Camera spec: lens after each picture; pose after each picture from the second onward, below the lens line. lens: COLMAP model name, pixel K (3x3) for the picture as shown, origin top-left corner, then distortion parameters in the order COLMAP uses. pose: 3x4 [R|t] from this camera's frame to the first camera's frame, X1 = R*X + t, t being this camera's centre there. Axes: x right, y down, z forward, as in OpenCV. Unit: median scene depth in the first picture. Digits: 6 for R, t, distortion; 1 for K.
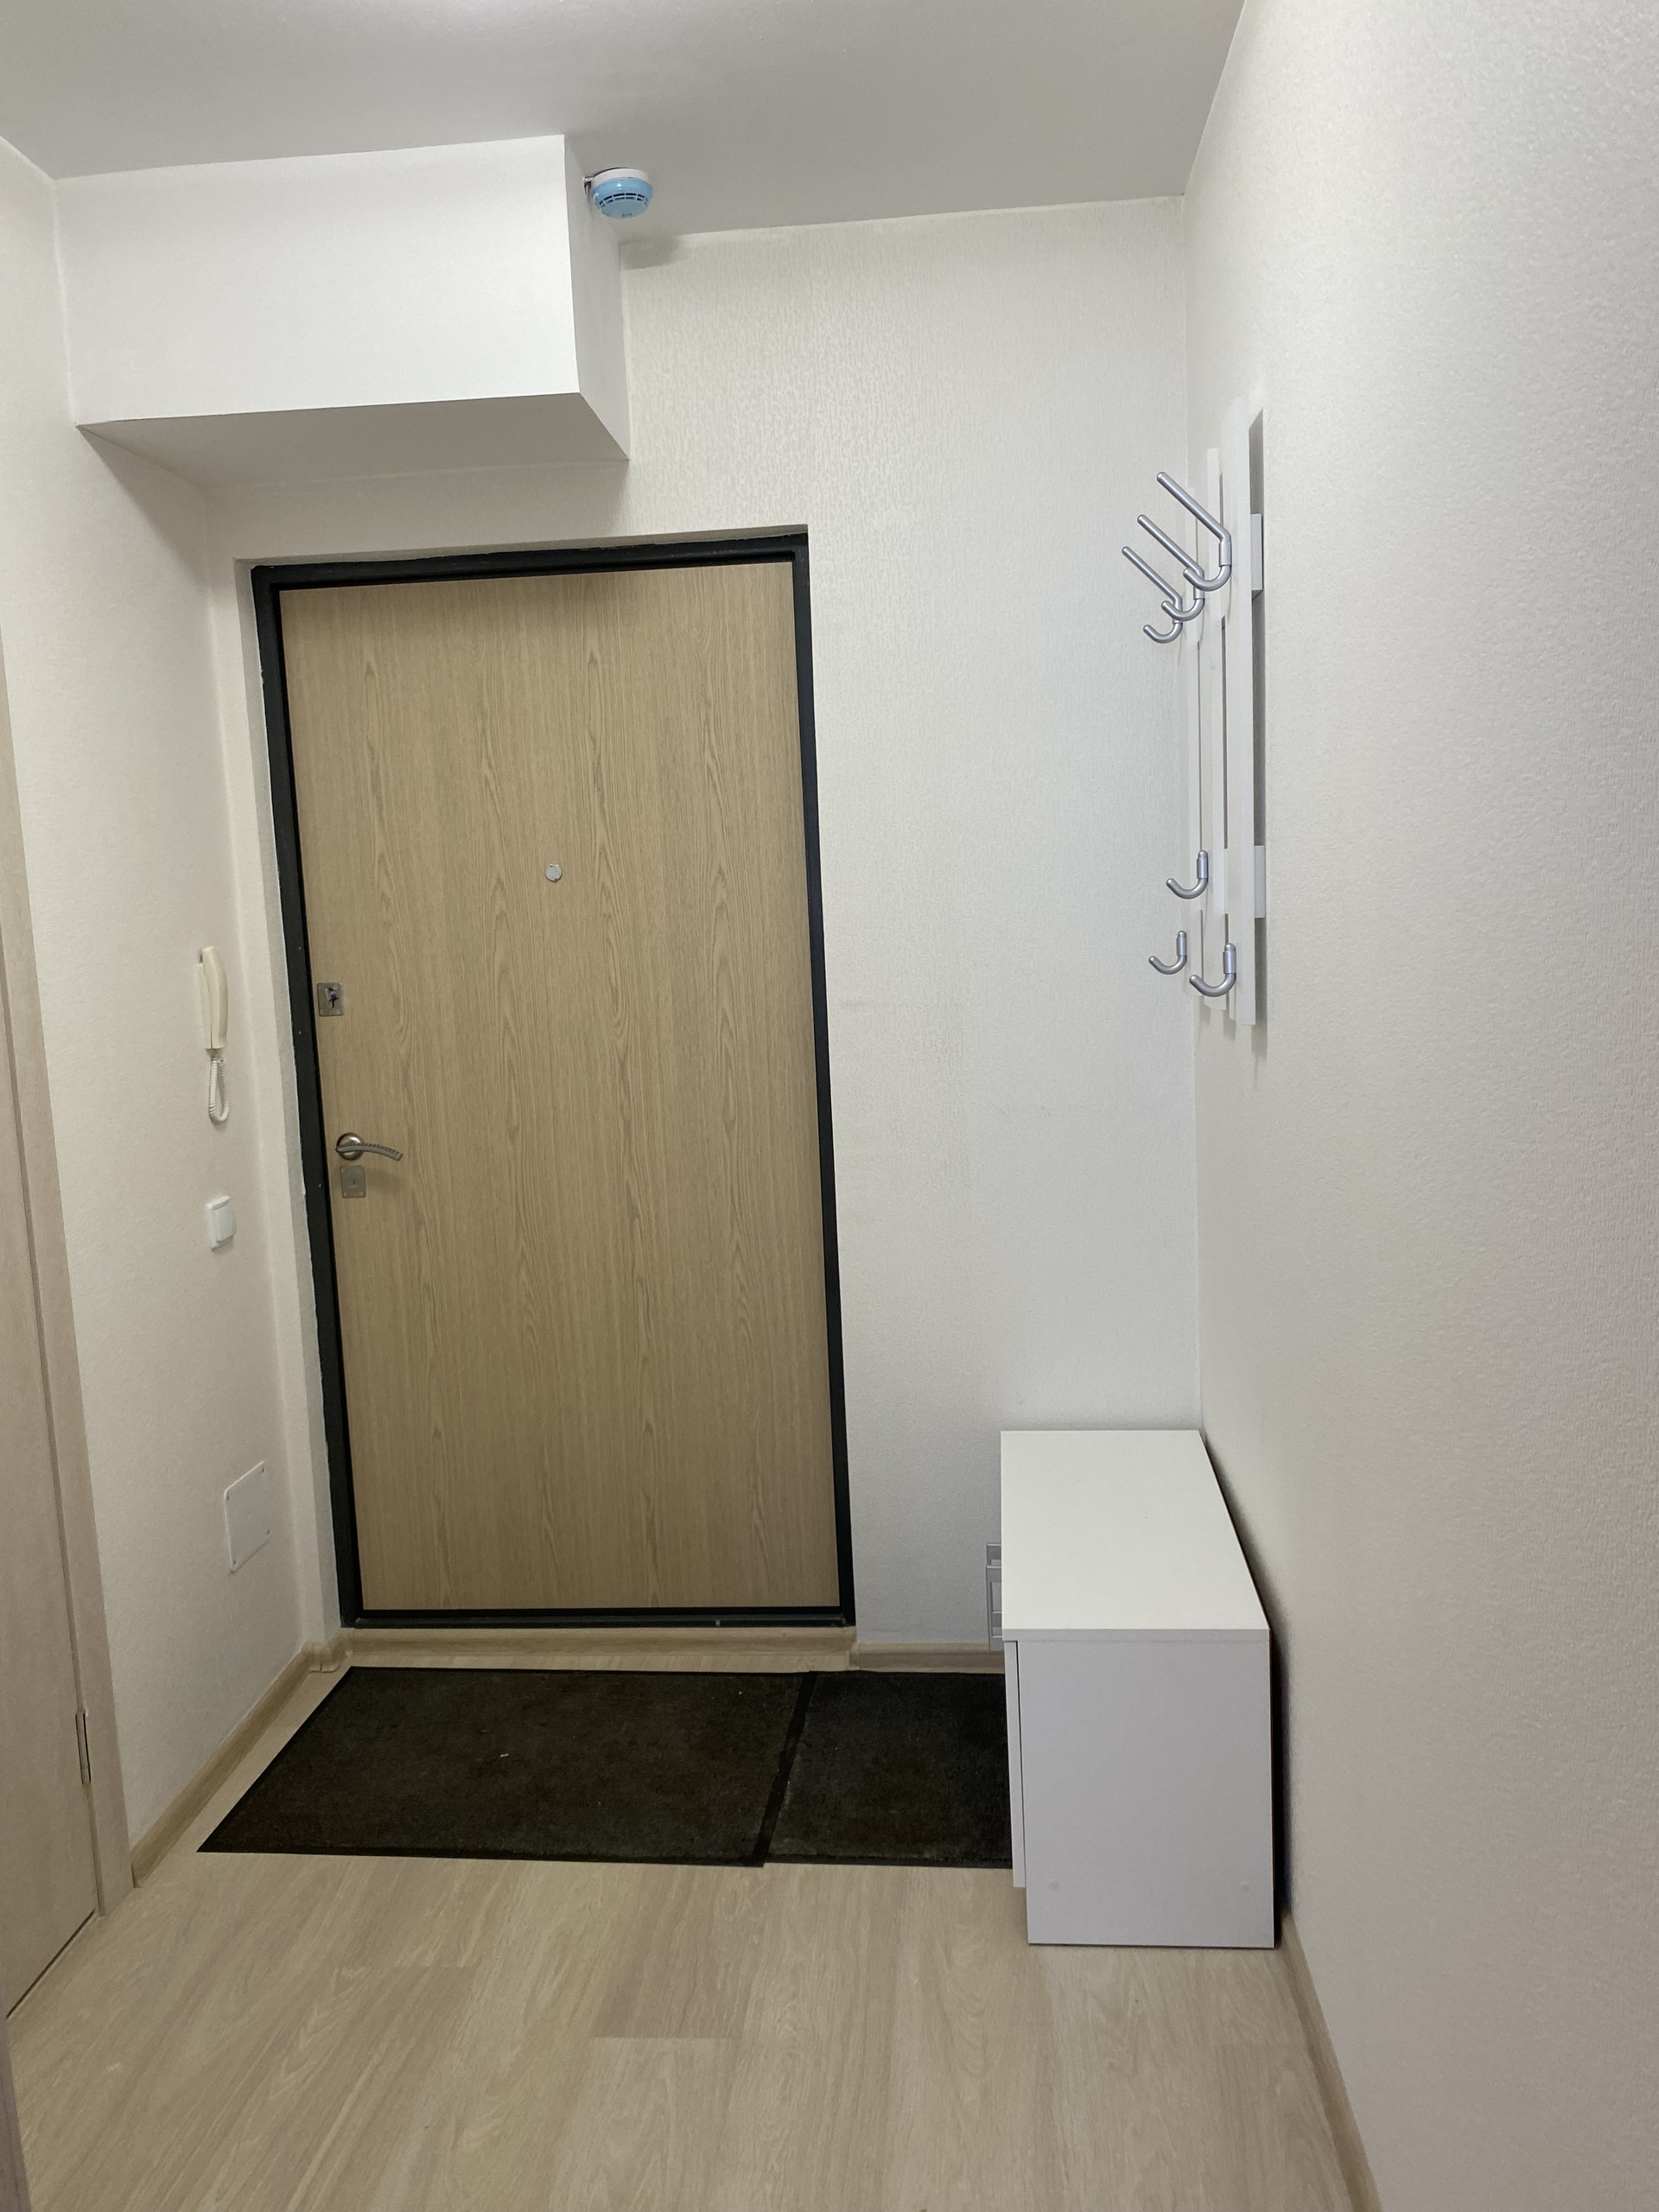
lens RADIAL K [[1663.7, 0, 830.6], [0, 1663.7, 1089.4], [0, 0, 1]] dist [0.032991, -0.034288]
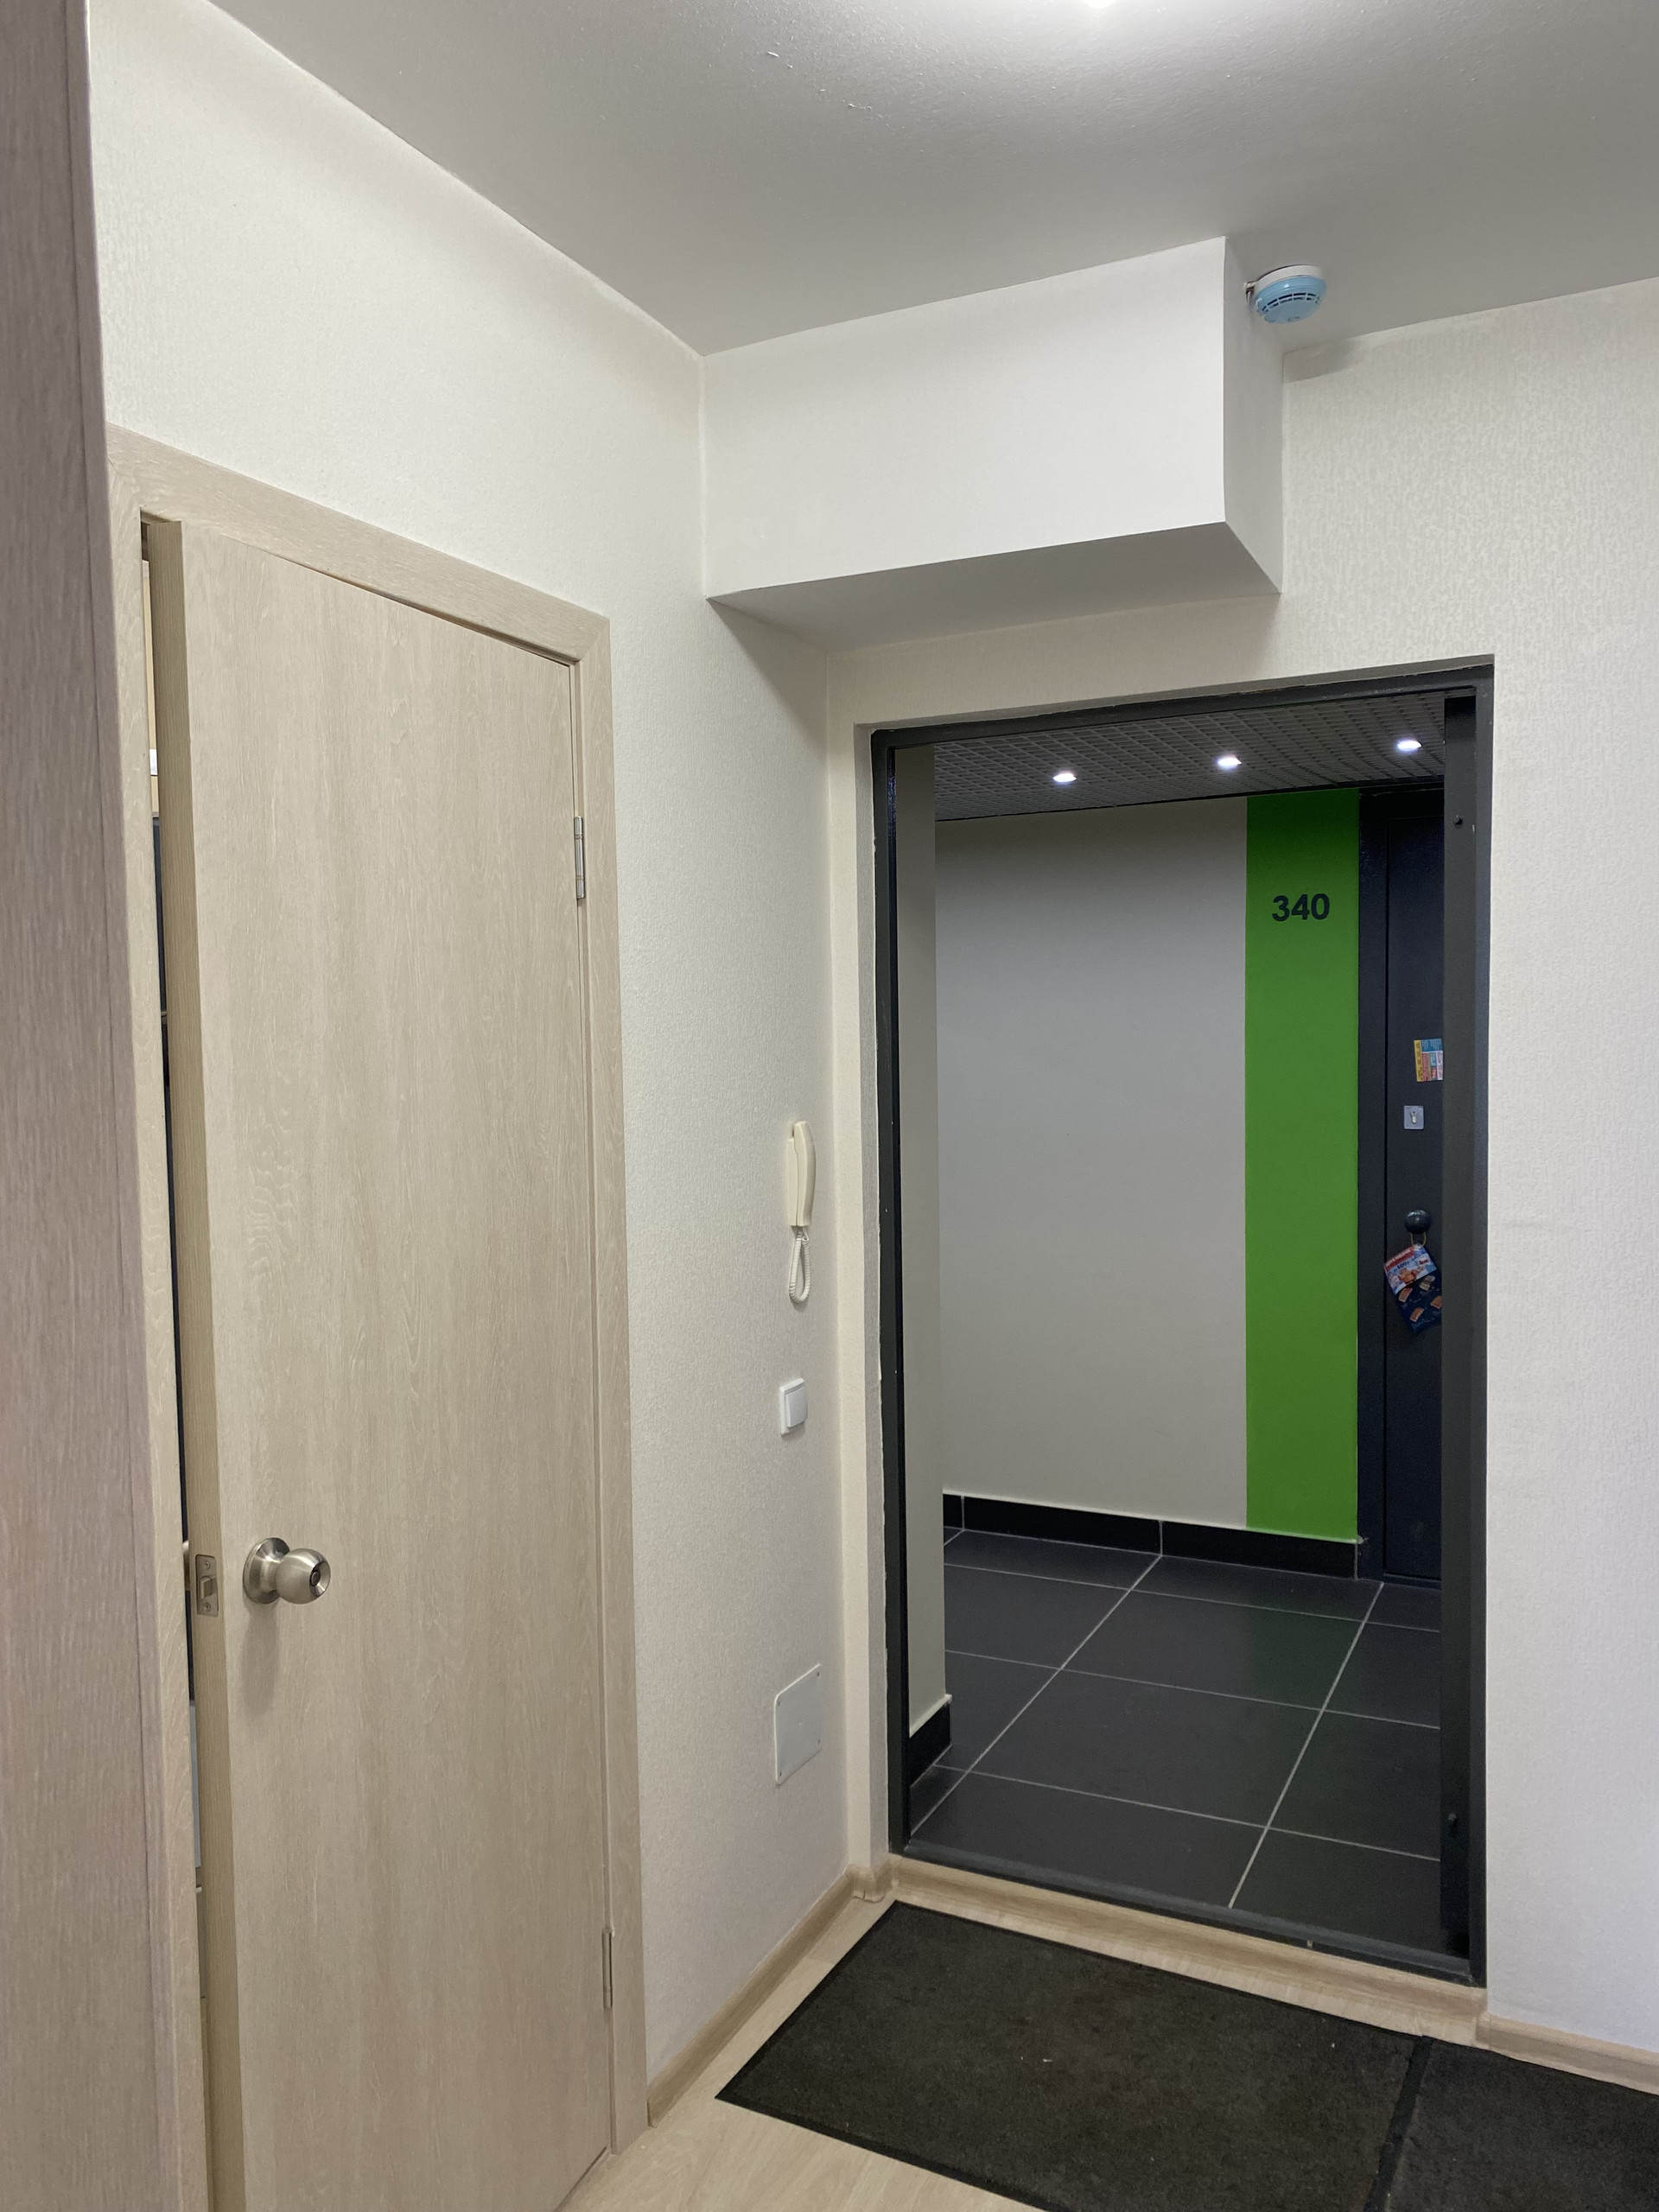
lens RADIAL K [[1664.9, 0, 828.1], [0, 1664.9, 1129.9], [0, 0, 1]] dist [0.025476, -0.030350]
pose [[0.931094, 0.048924, -0.361485, -0.010289], [-0.070324, 0.996450, -0.046276, -0.038189], [0.357937, 0.068508, 0.931229, 0.115293]]
